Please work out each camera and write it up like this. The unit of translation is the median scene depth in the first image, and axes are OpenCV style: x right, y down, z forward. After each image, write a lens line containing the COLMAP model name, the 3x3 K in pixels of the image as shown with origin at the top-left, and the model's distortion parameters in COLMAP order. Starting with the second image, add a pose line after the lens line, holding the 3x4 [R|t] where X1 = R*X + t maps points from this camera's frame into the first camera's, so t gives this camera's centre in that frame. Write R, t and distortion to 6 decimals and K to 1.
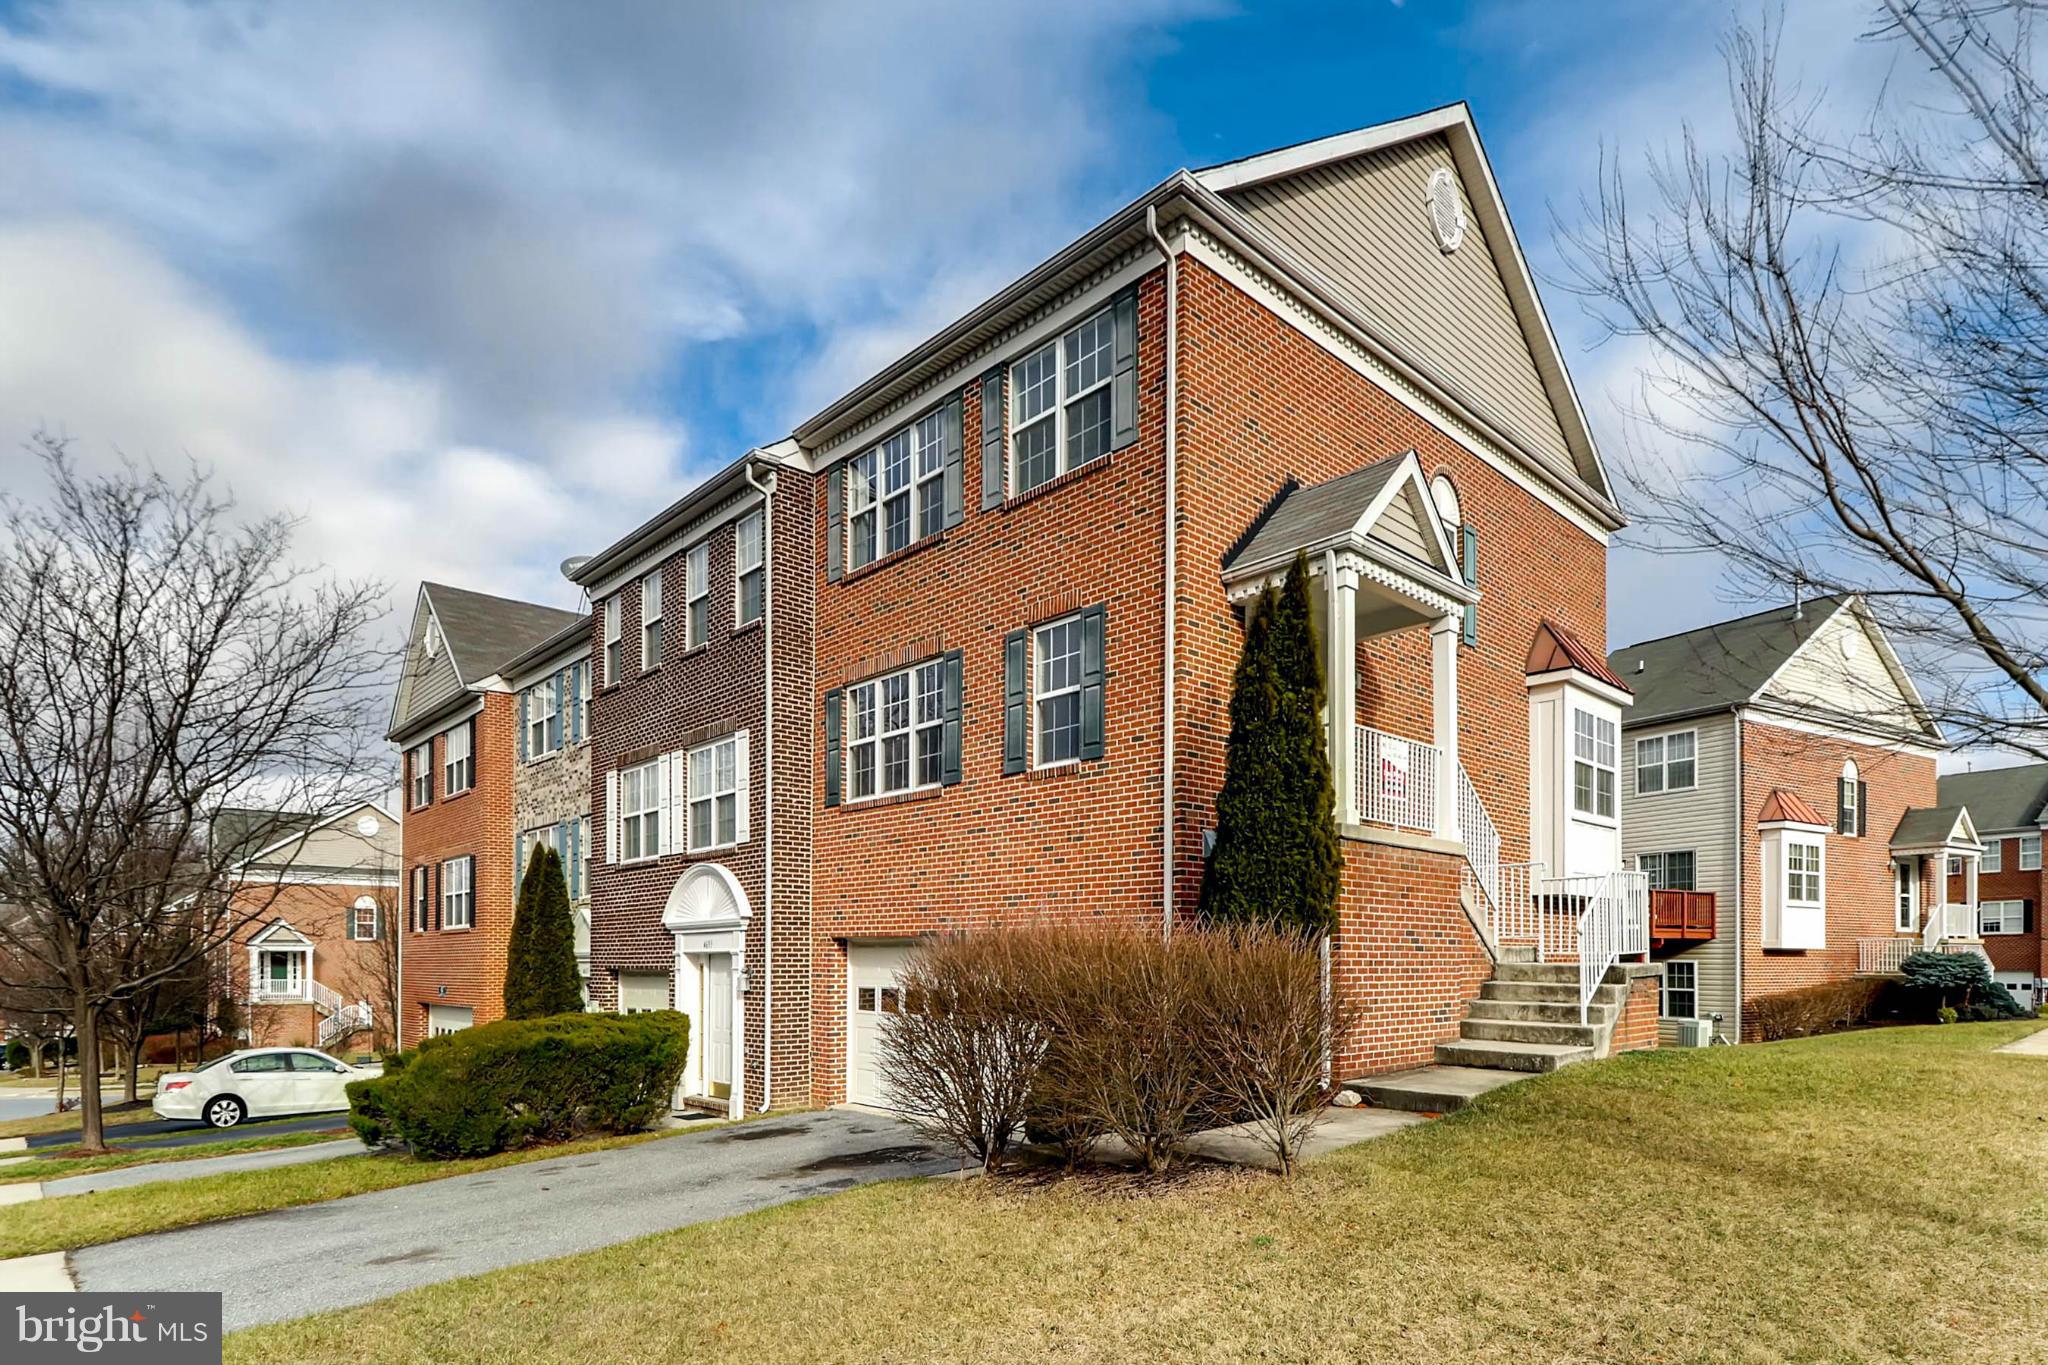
lens RADIAL K [[945.0, 0, 1029.0], [0, 945.0, 670.6], [0, 0, 1]] dist [0.026099, -0.020291]
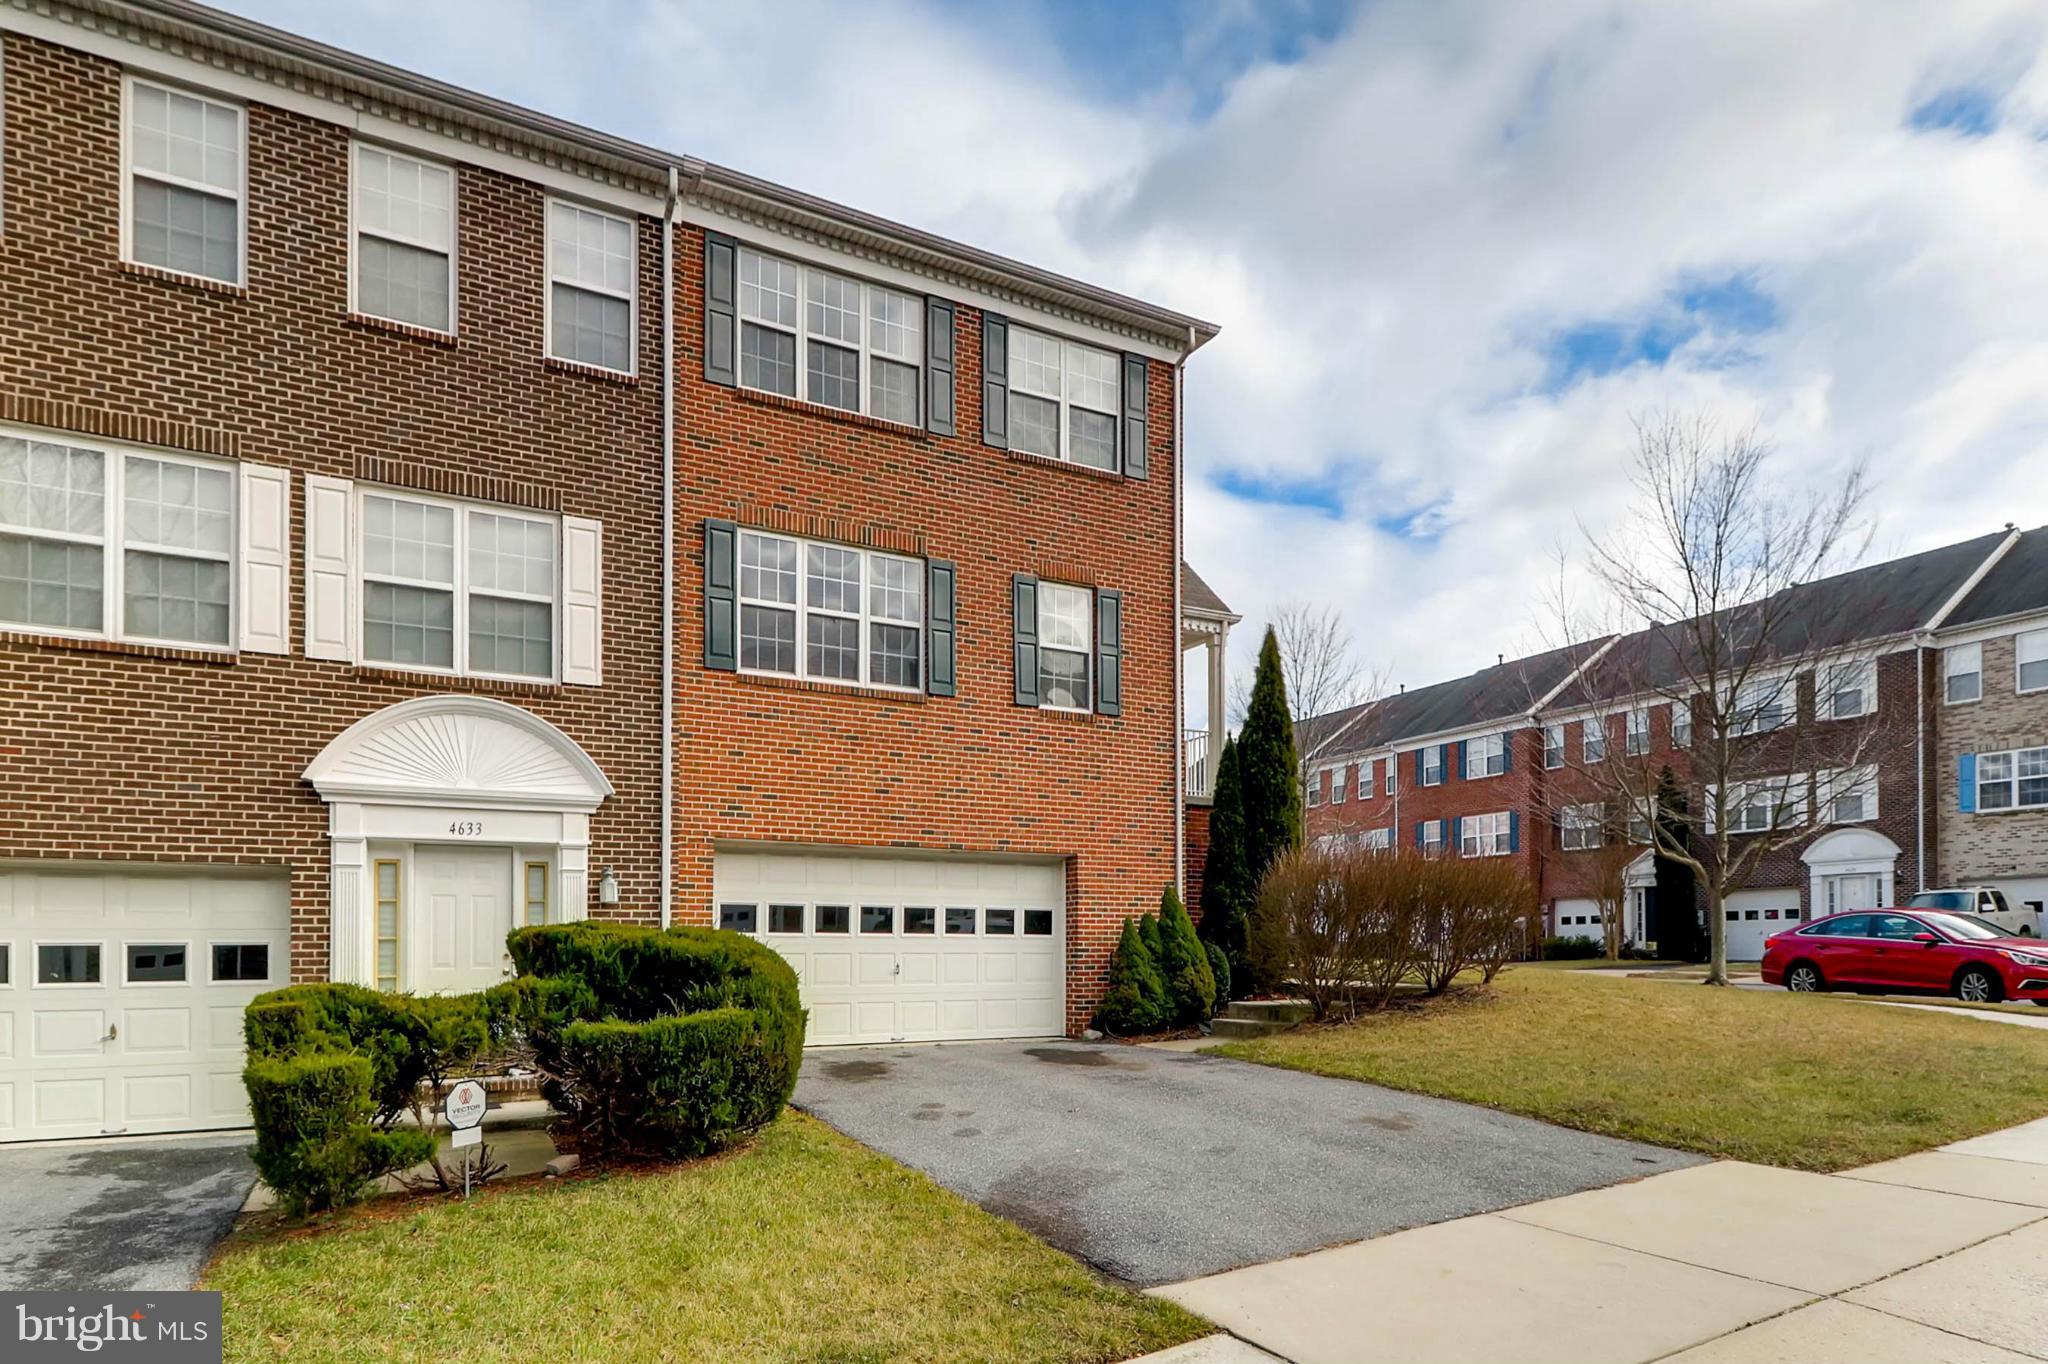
lens RADIAL K [[945.0, 0, 1029.0], [0, 945.0, 670.1], [0, 0, 1]] dist [0.026099, -0.020291]
pose [[0.523294, 0.264223, 0.810154, -0.932497], [-0.284537, 0.950329, -0.126151, 0.221885], [-0.803245, -0.164505, 0.572482, 0.488213]]
